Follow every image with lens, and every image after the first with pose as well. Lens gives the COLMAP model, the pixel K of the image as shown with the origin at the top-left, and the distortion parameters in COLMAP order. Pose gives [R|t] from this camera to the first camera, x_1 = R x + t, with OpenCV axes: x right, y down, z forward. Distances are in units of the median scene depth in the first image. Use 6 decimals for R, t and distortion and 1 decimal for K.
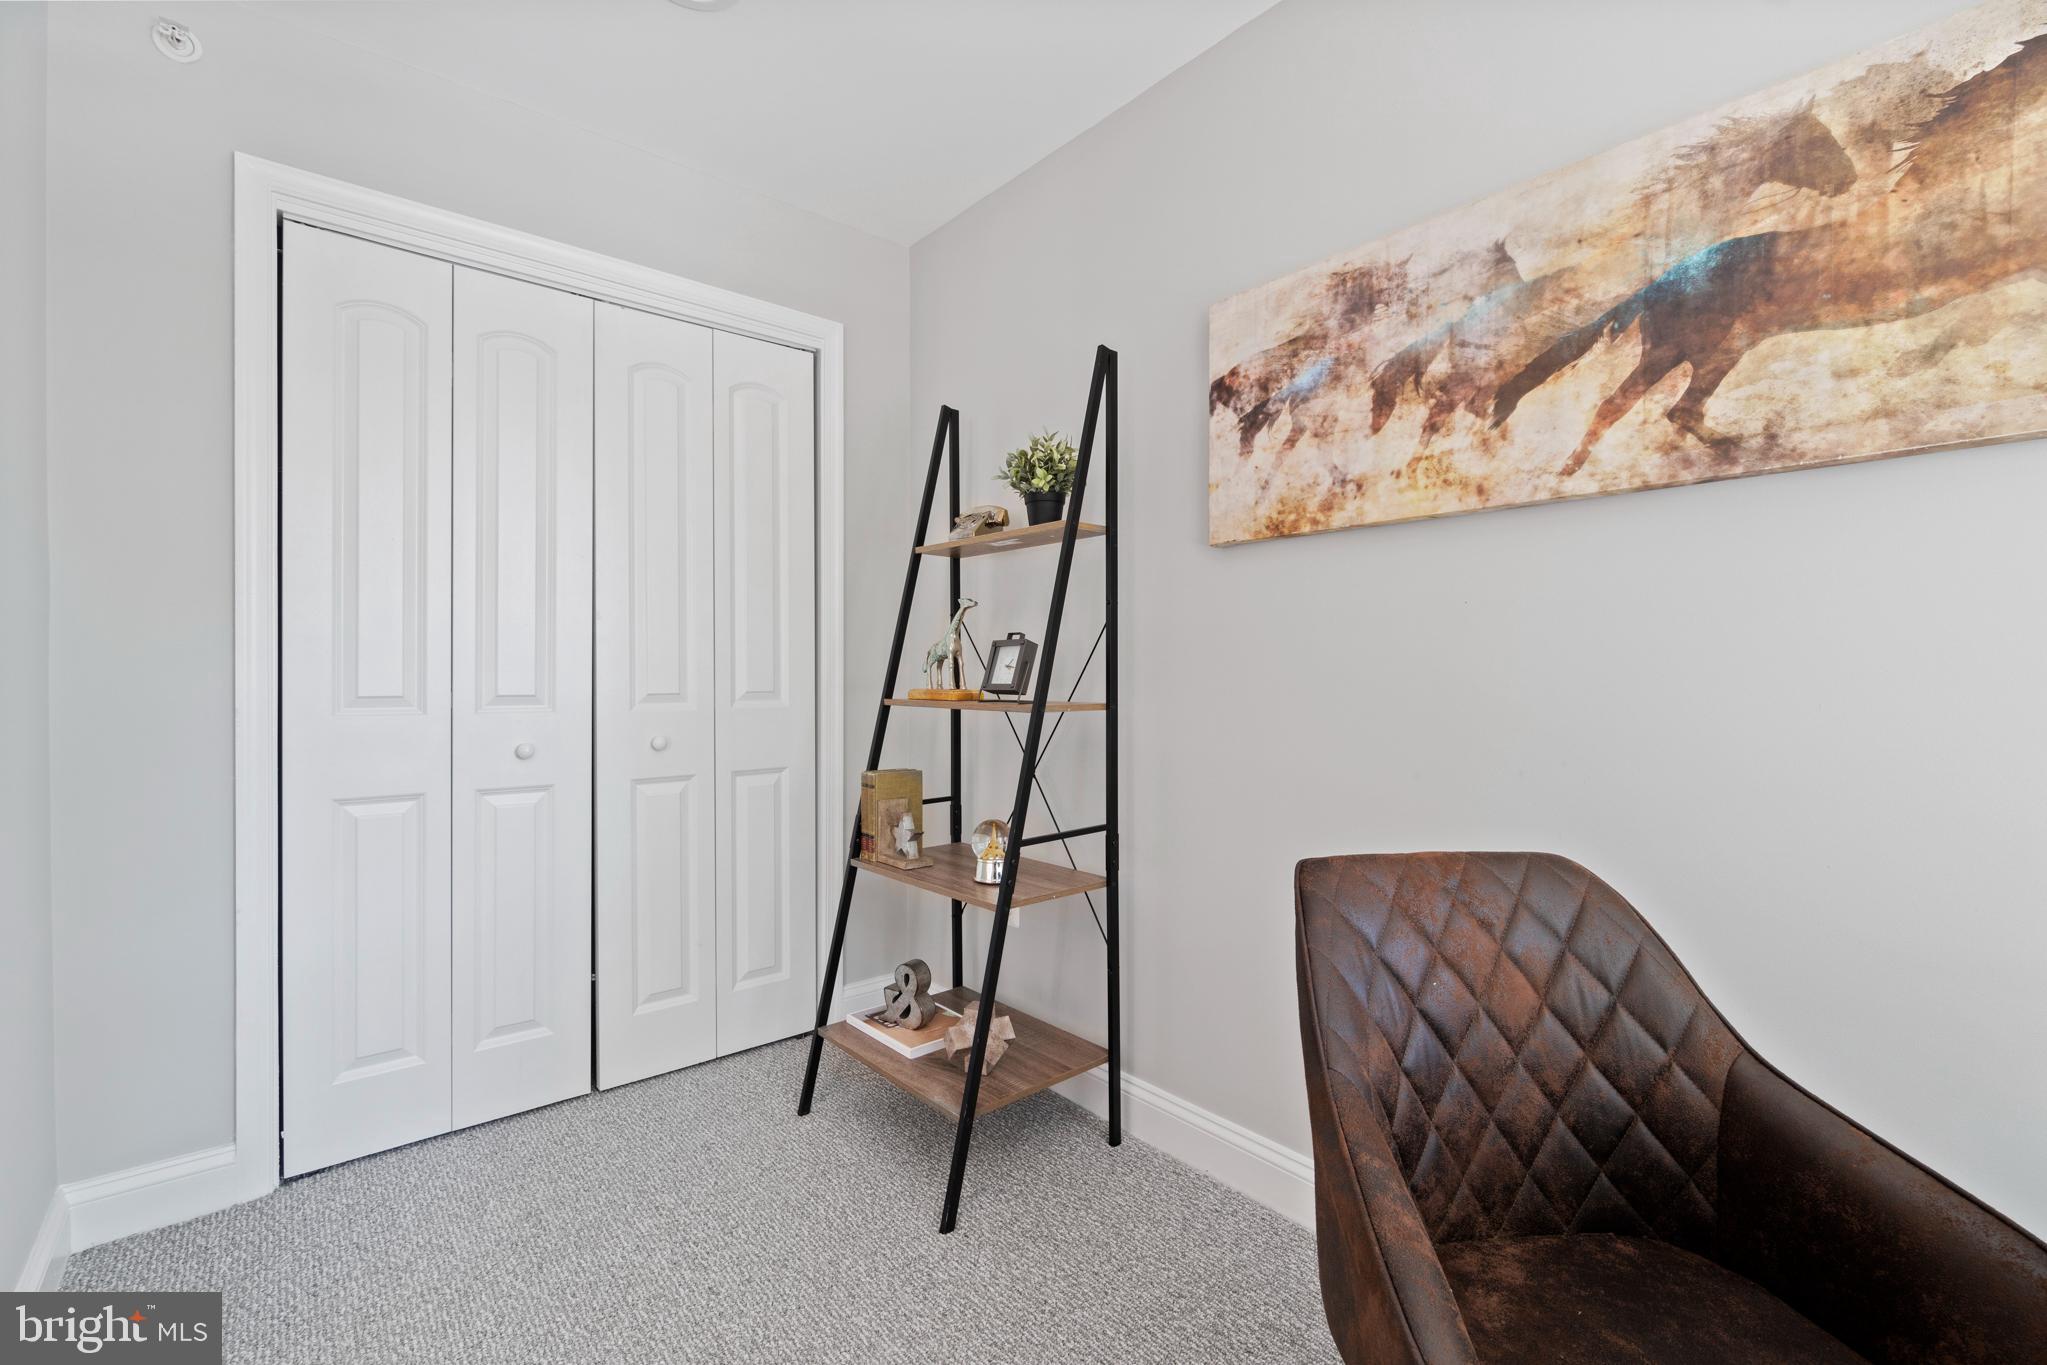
lens RADIAL K [[887.2, 0, 1018.9], [0, 887.2, 692.1], [0, 0, 1]] dist [-0.002679, 0.000317]
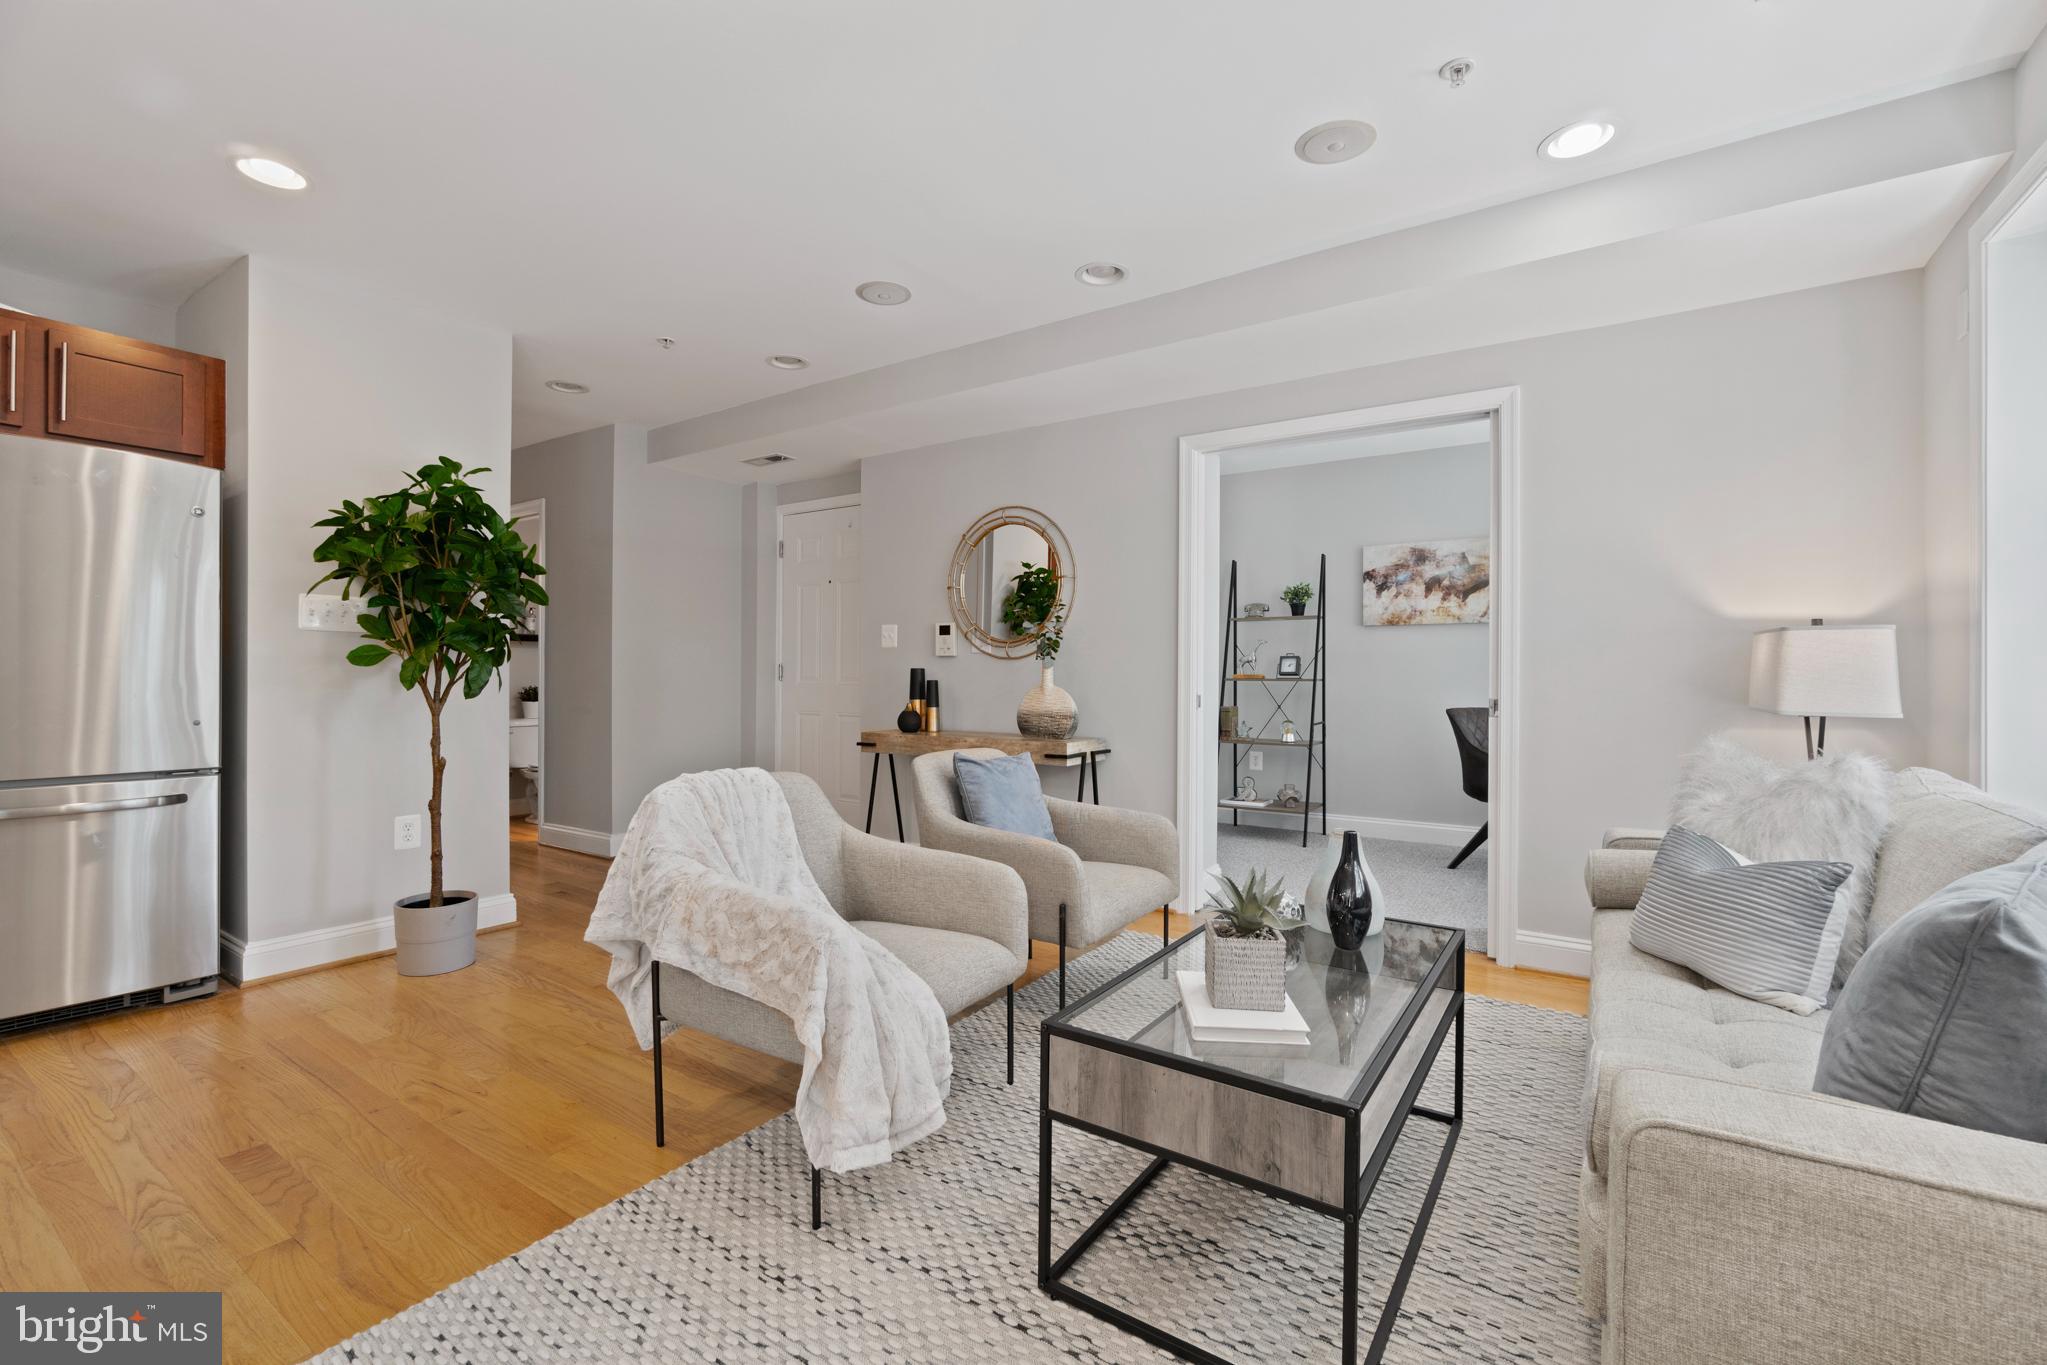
lens RADIAL K [[889.5, 0, 1028.4], [0, 889.5, 677.7], [0, 0, 1]] dist [-0.001404, 0.000234]
pose [[0.960611, 0.002726, 0.277883, -2.080017], [0.002605, 0.999820, -0.018811, 0.077734], [-0.277884, 0.018794, 0.960431, -1.913303]]
